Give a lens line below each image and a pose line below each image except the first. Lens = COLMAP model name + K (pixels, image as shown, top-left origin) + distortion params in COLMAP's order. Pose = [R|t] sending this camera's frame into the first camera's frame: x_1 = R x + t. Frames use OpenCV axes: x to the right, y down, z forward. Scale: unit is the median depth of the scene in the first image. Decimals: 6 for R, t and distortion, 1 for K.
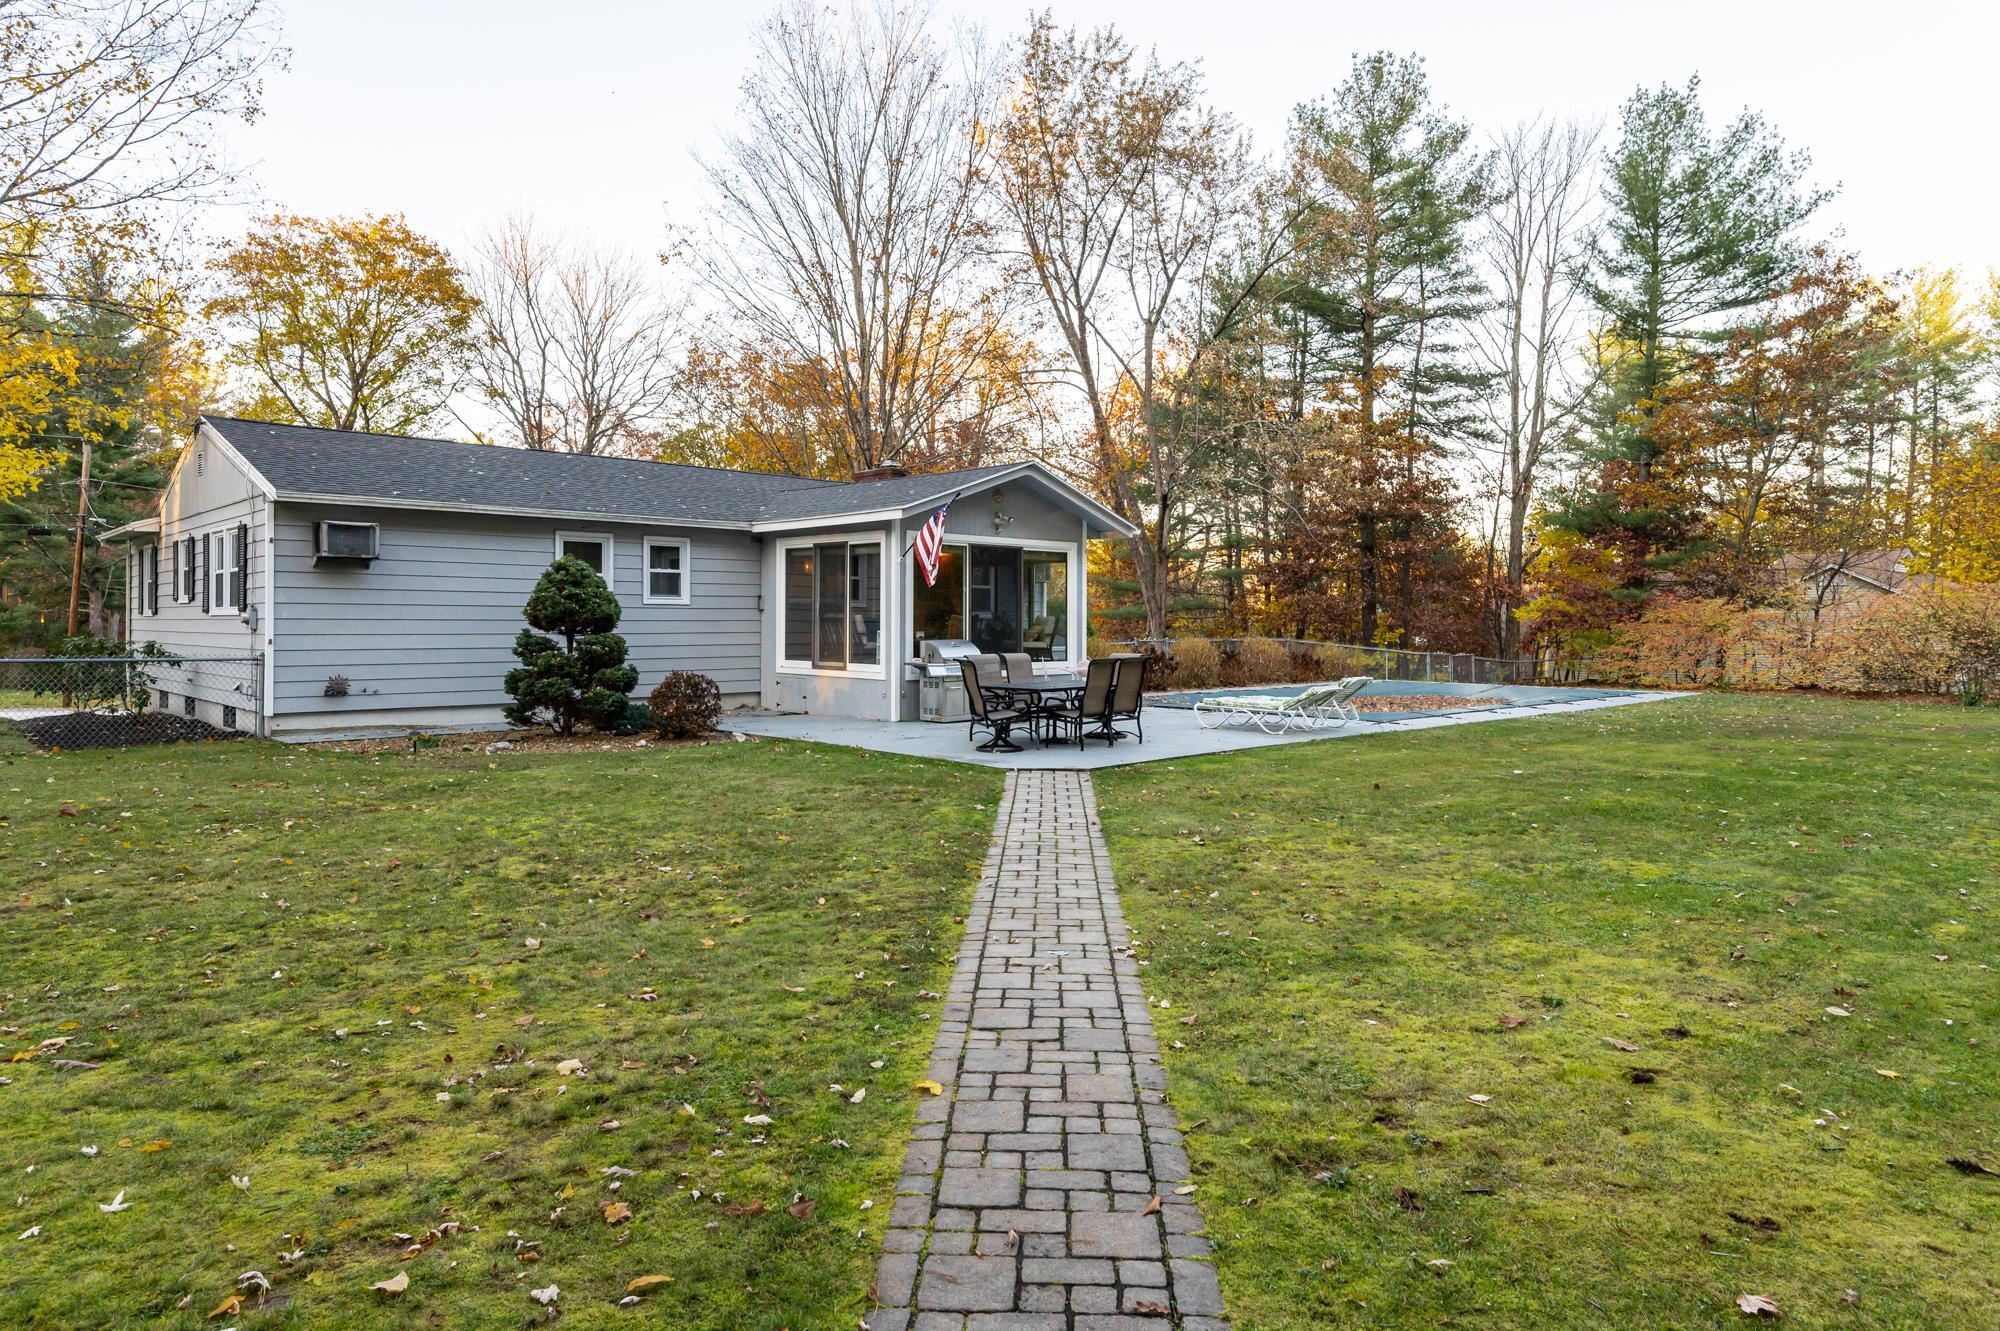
lens RADIAL K [[1160.4, 0, 998.1], [0, 1160.4, 667.5], [0, 0, 1]] dist [-0.006350, 0.001407]
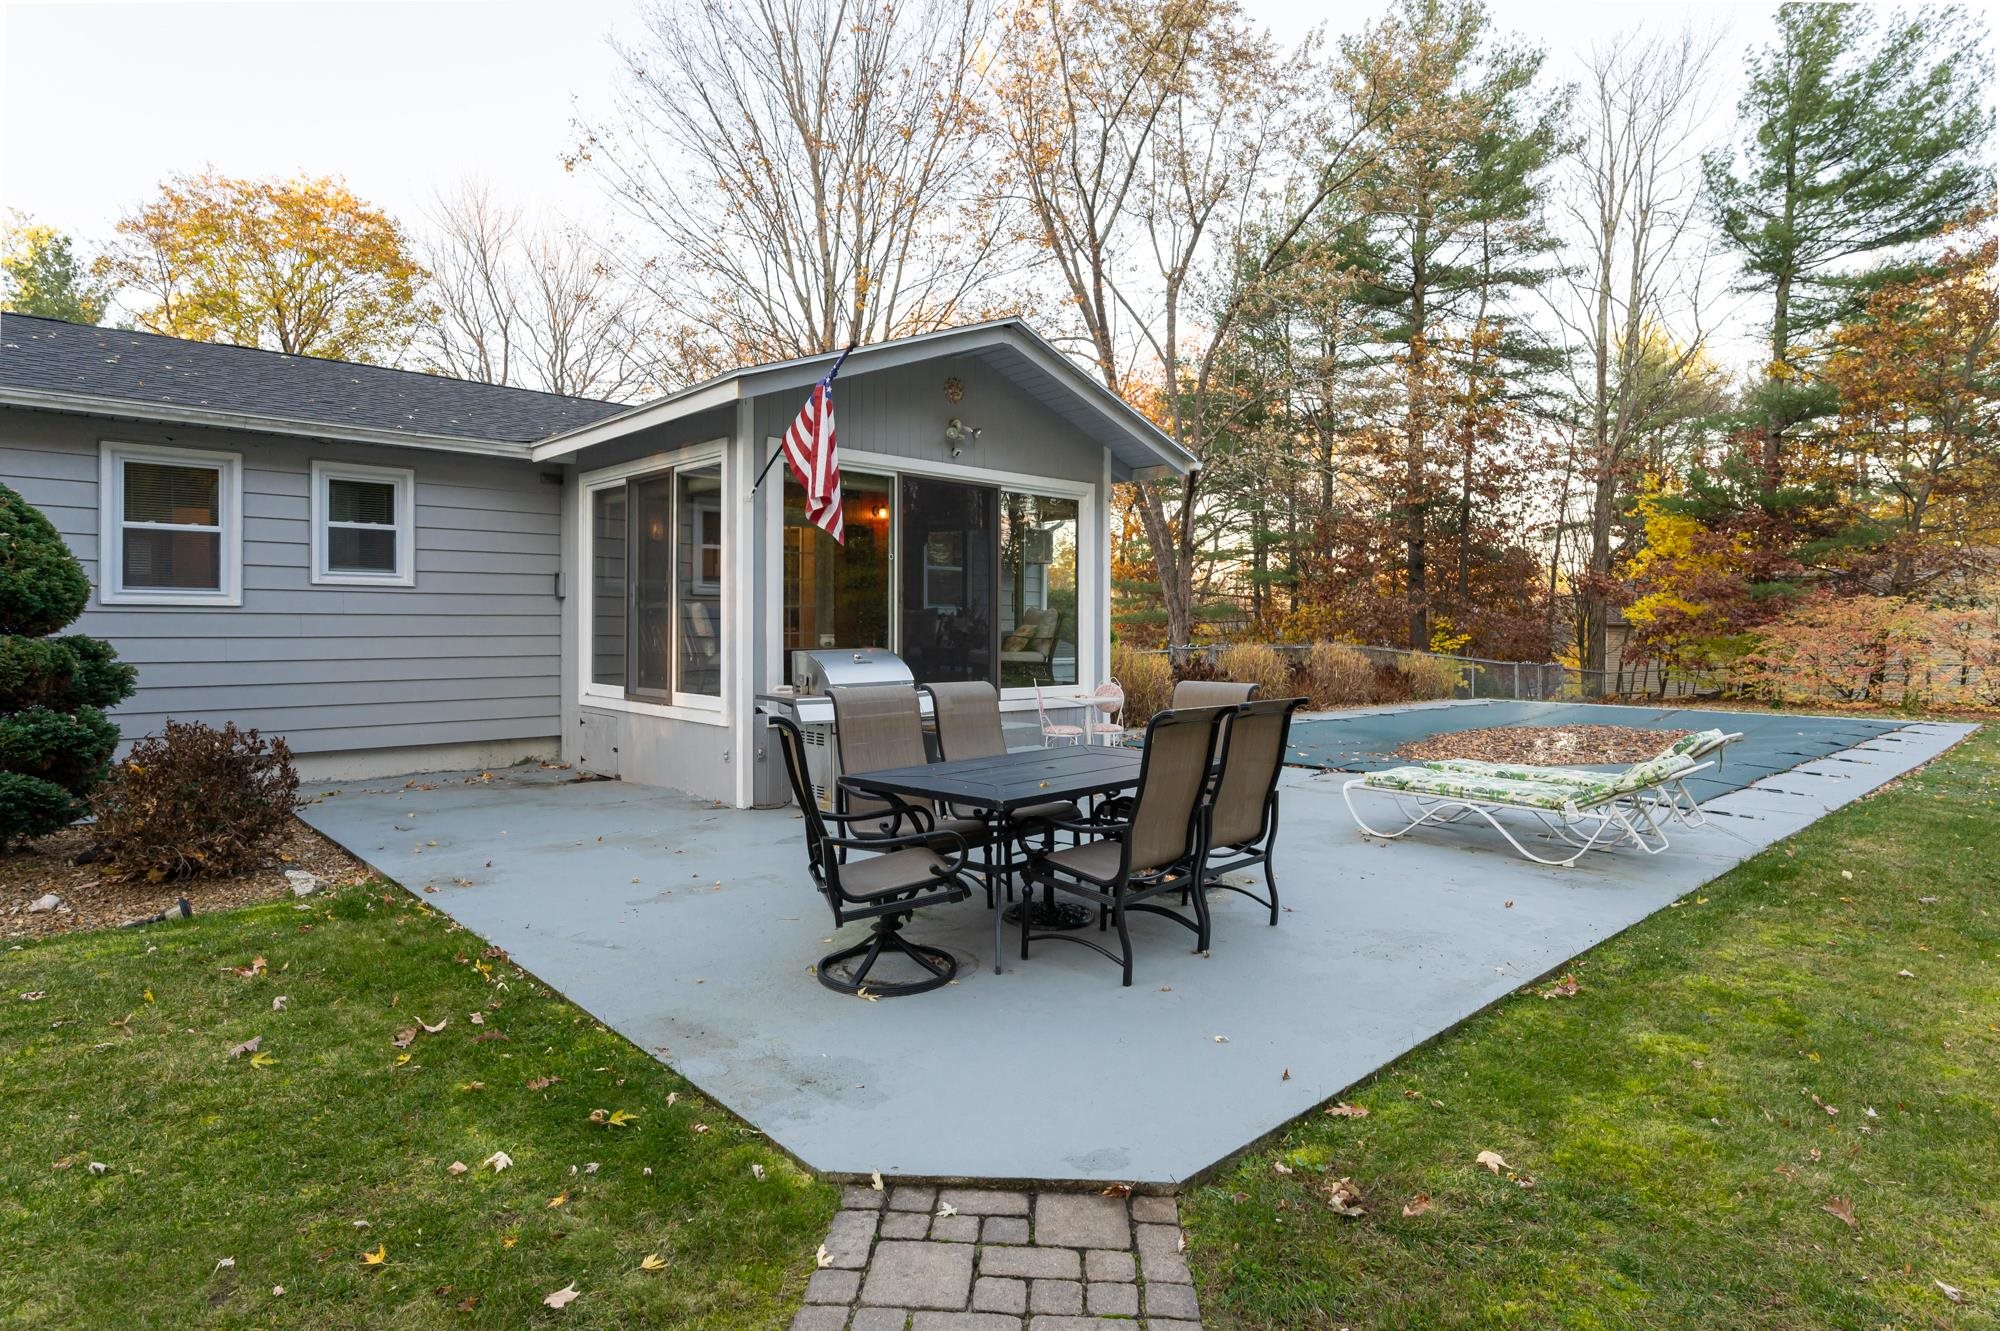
lens RADIAL K [[1045.8, 0, 993.4], [0, 1045.8, 665.9], [0, 0, 1]] dist [-0.002741, -0.001502]
pose [[0.999808, 0.002165, -0.019455, 0.015434], [-0.002252, 0.999987, -0.004496, -0.007402], [0.019445, 0.004539, 0.999801, 0.270204]]
